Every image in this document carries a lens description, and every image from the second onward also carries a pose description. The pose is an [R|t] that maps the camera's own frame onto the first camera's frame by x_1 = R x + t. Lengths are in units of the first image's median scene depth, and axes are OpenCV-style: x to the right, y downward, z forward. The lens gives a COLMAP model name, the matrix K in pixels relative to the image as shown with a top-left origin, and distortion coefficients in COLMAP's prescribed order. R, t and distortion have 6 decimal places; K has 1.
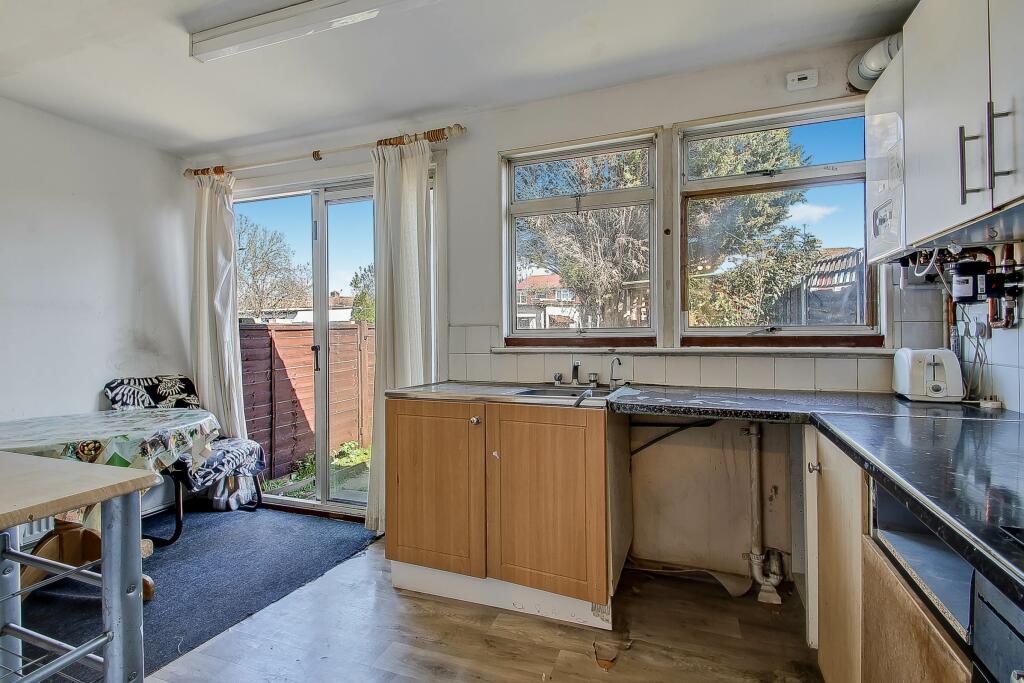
lens RADIAL K [[465.4, 0, 512.0], [0, 465.4, 341.5], [0, 0, 1]] dist [0.001544, 0.000095]
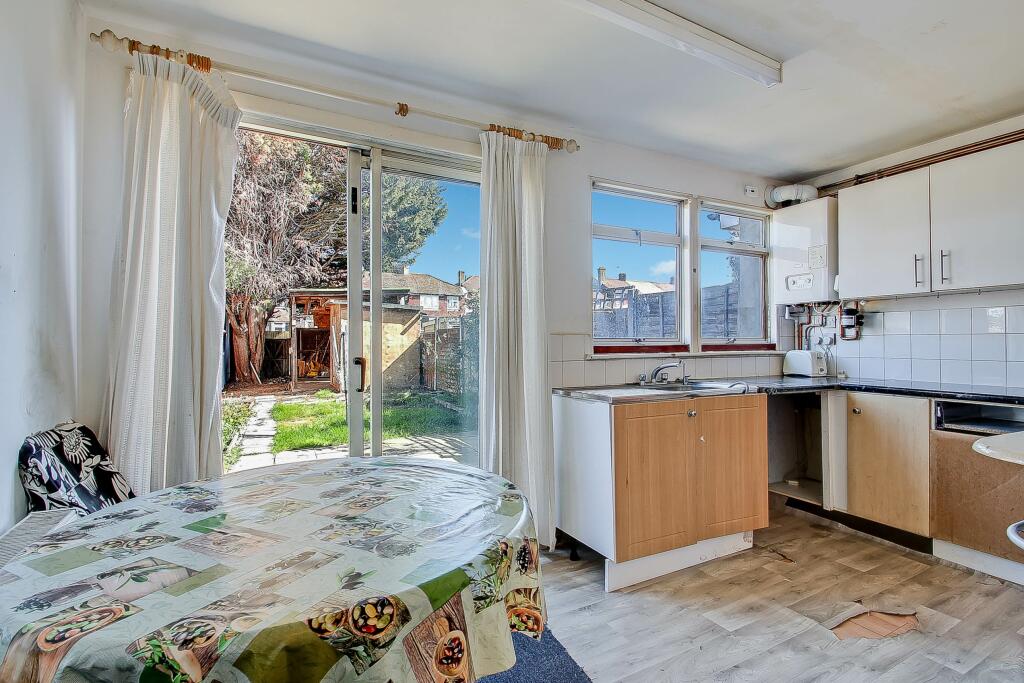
lens RADIAL K [[473.9, 0, 512.5], [0, 473.9, 347.9], [0, 0, 1]] dist [-0.002946, -0.000439]
pose [[0.683627, -0.002206, 0.729828, -1.206510], [0.013288, 0.999867, -0.009425, 0.006134], [-0.729710, 0.016141, 0.683566, 0.469450]]
